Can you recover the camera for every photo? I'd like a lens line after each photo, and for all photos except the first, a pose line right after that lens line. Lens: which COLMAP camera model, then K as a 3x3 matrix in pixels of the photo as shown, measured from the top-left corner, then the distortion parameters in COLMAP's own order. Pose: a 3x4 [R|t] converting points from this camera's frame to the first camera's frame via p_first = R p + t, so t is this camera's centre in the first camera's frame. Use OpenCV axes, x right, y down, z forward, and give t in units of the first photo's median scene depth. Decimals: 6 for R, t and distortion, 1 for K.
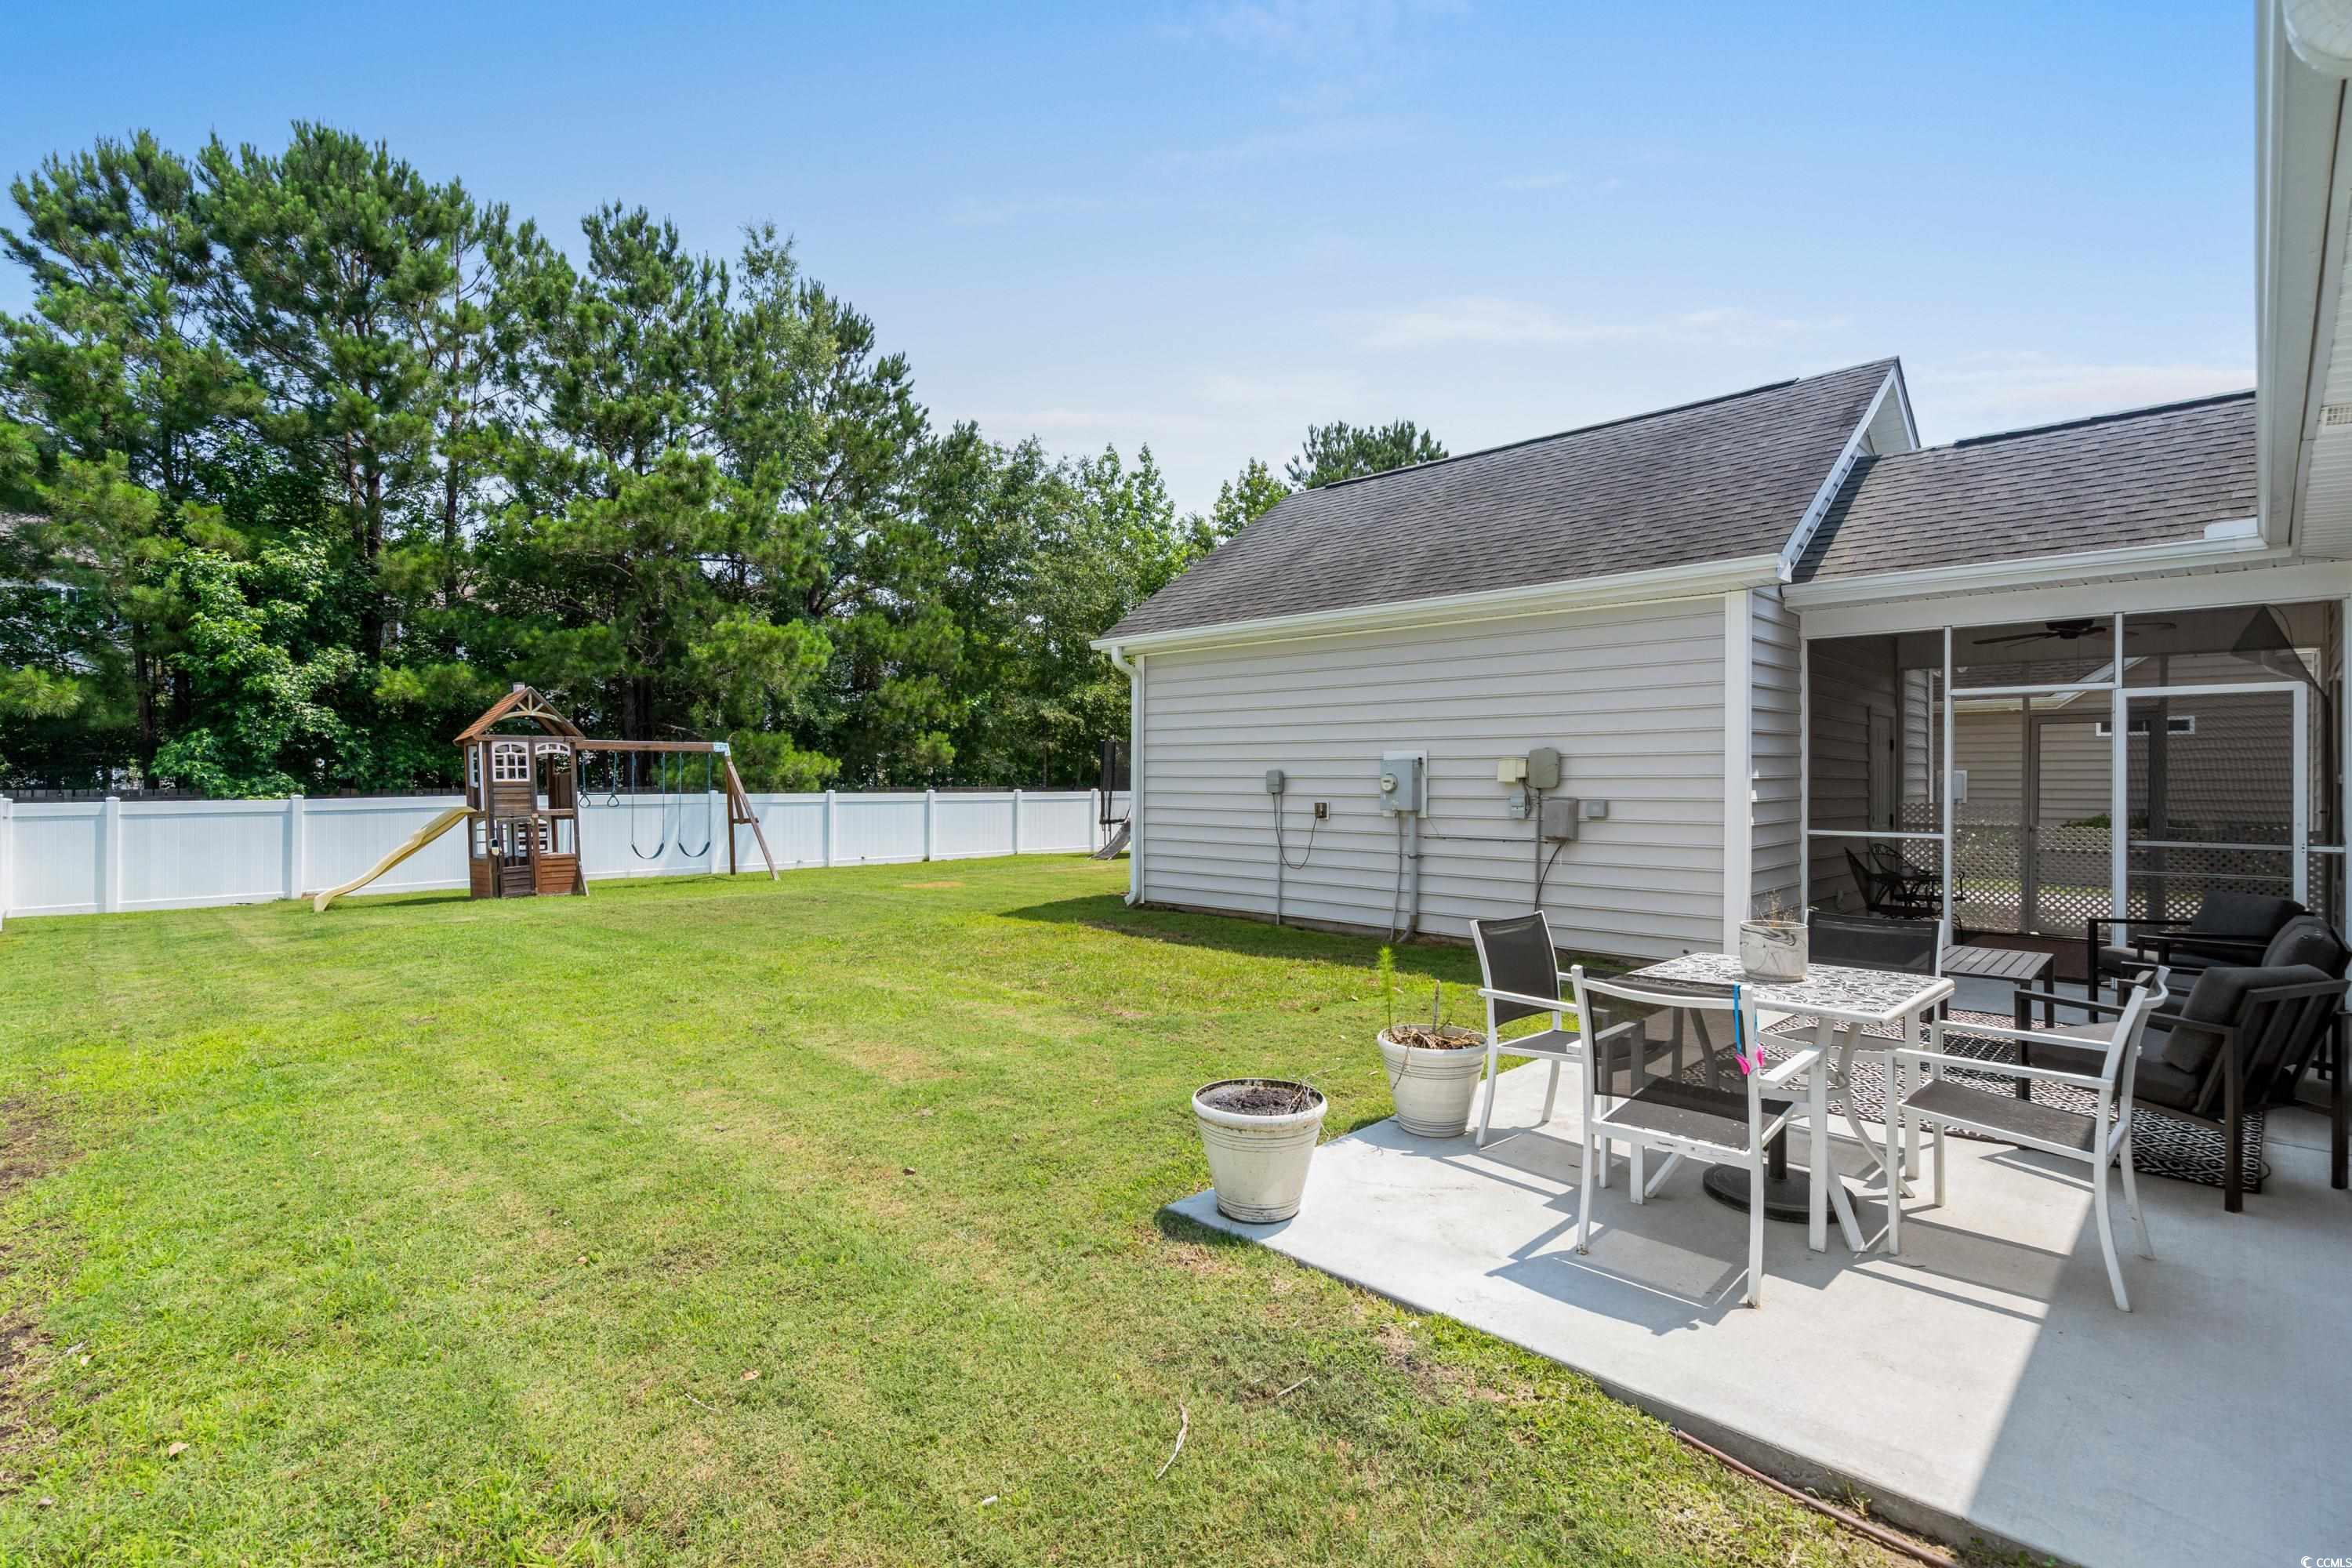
lens RADIAL K [[1077.7, 0, 1174.8], [0, 1077.7, 783.4], [0, 0, 1]] dist [-0.005383, 0.003134]
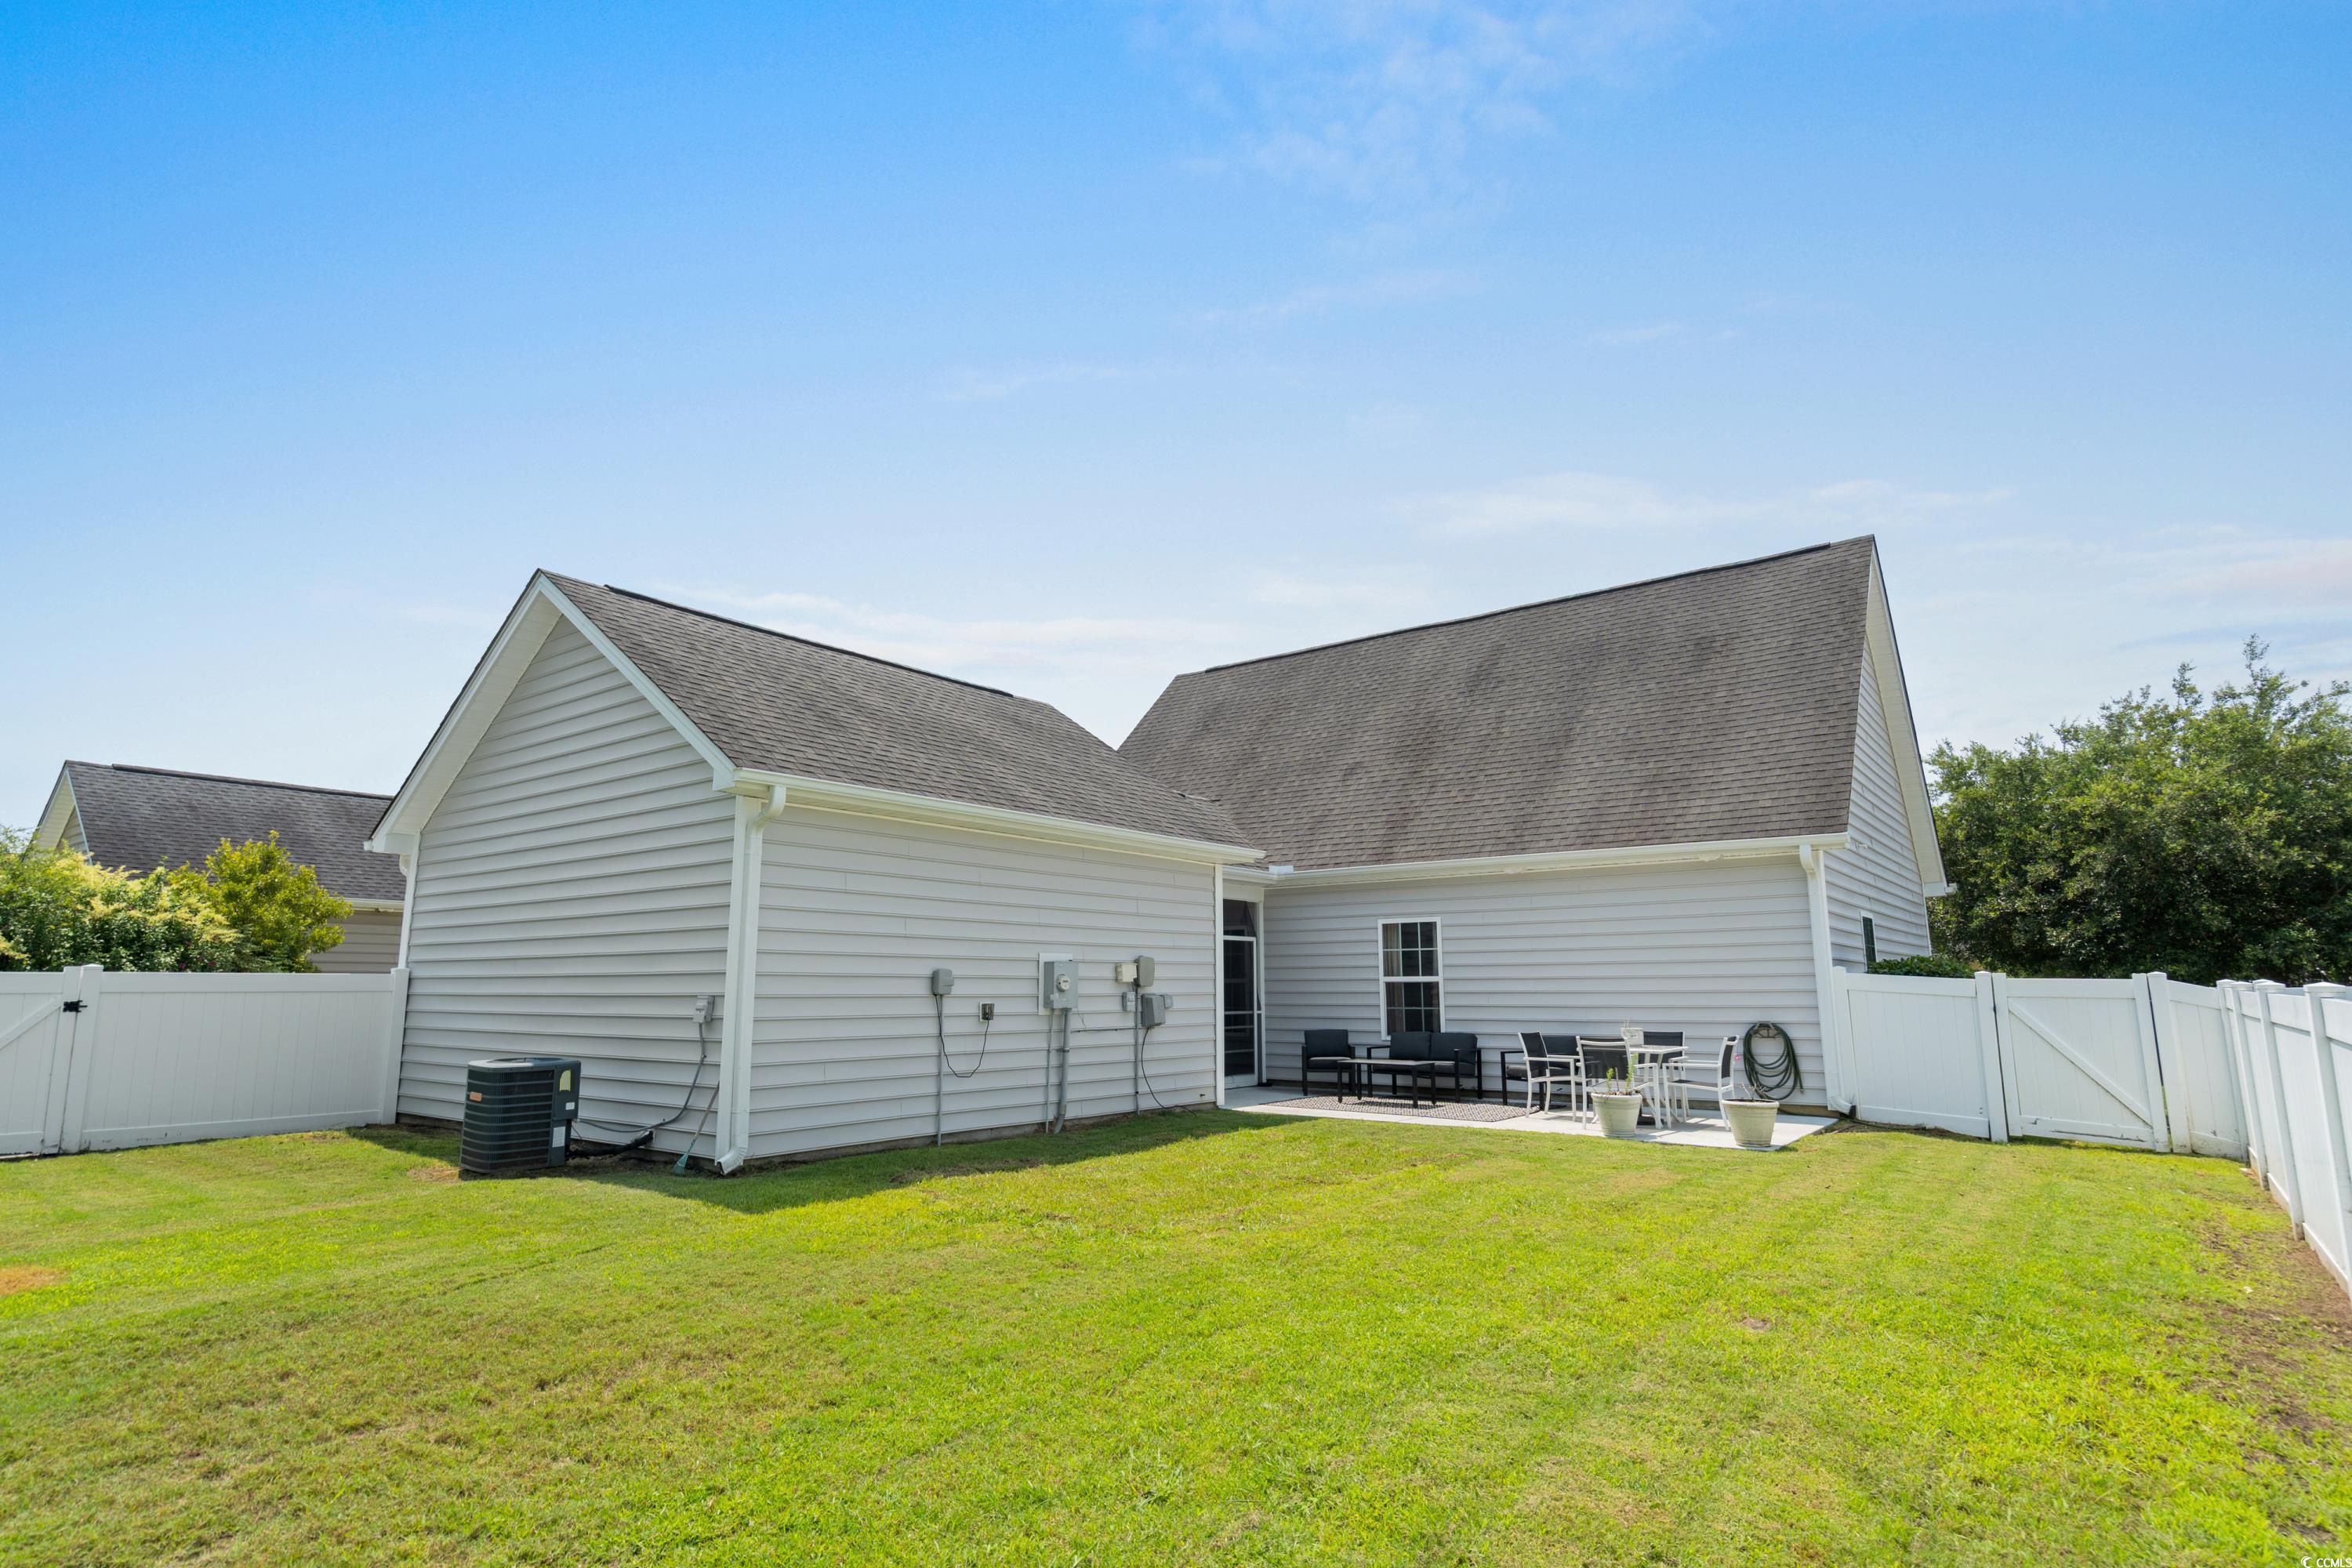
lens RADIAL K [[1217.6, 0, 1174.4], [0, 1217.6, 781.9], [0, 0, 1]] dist [-0.002046, -0.000069]
pose [[-0.121413, 0.156849, 0.980131, -1.031000], [-0.002928, 0.987375, -0.158371, -0.006496], [-0.992598, -0.022099, -0.119421, 1.008687]]
